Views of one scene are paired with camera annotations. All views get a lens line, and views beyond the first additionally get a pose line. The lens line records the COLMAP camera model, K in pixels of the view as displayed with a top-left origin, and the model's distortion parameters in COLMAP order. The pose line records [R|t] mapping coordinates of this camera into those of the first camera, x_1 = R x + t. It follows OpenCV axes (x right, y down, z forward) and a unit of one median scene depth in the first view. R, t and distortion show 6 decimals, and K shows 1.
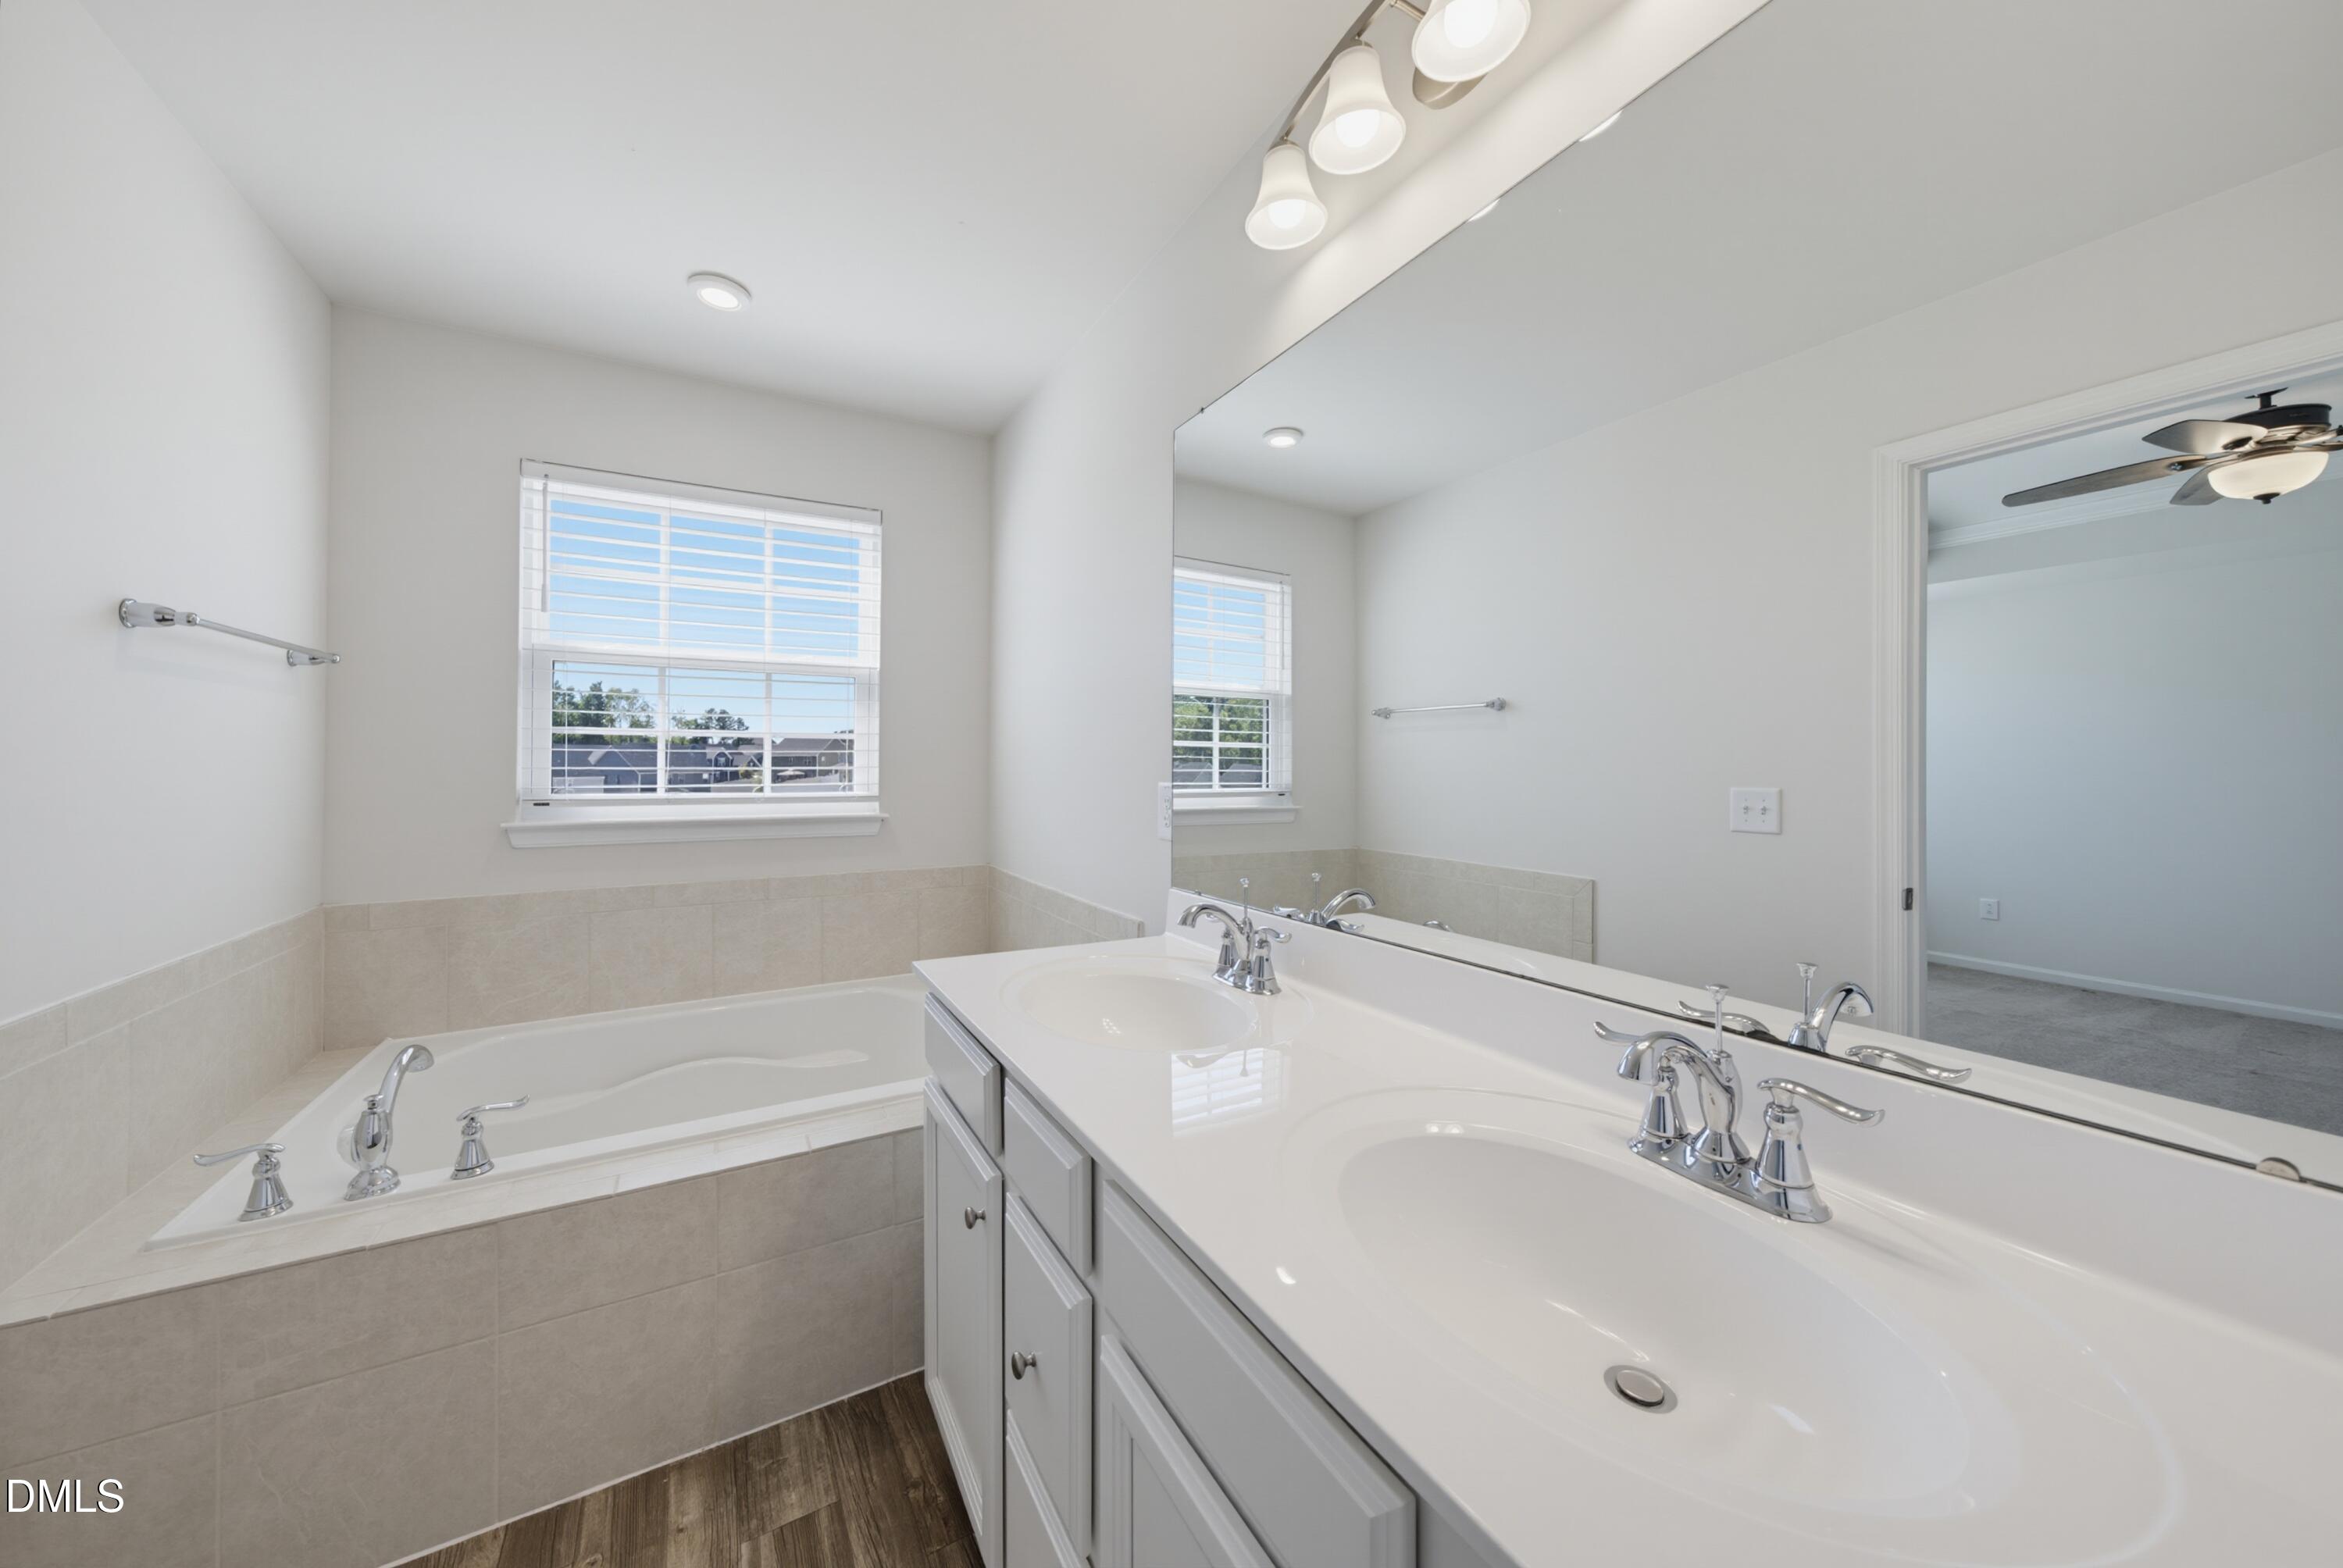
lens RADIAL K [[818.1, 0, 1172.7], [0, 818.1, 765.0], [0, 0, 1]] dist [-0.006964, 0.004746]
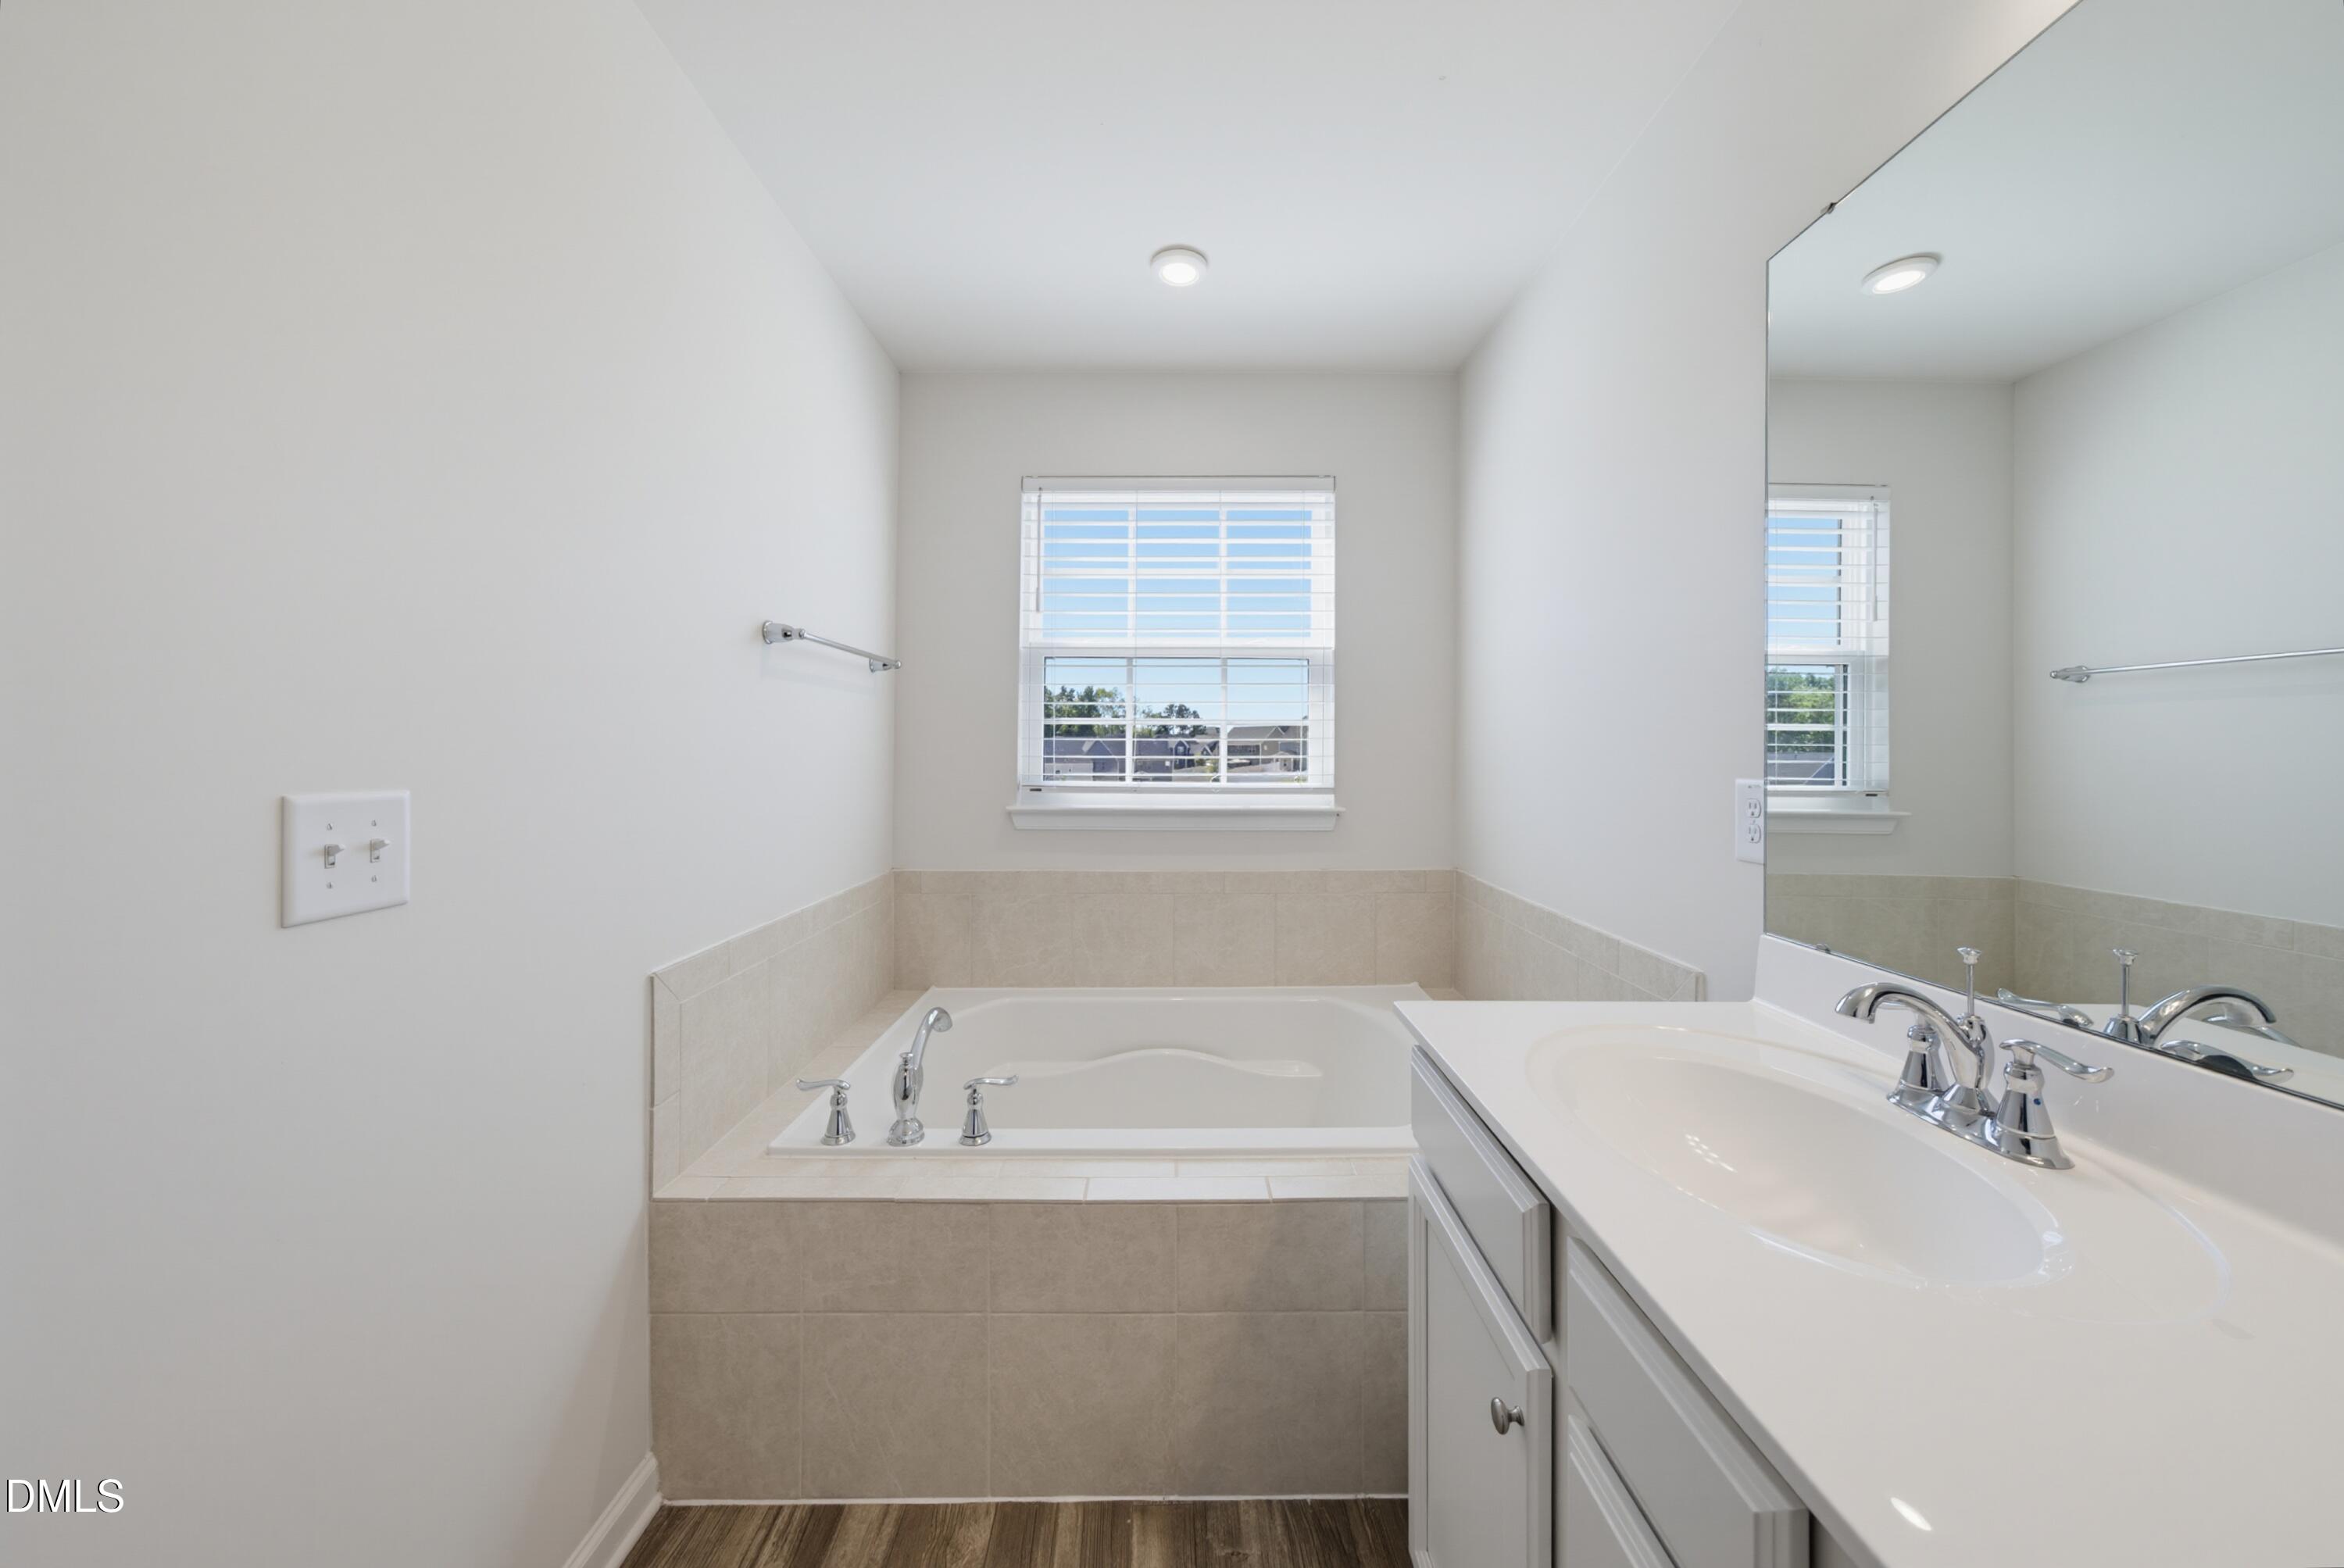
lens RADIAL K [[818.5, 0, 1173.2], [0, 818.5, 765.0], [0, 0, 1]] dist [-0.006964, 0.004746]
pose [[0.871269, 0.007245, -0.490753, -0.077969], [-0.000475, 0.999903, 0.013918, -0.000158], [0.490806, -0.011893, 0.871188, 0.138099]]
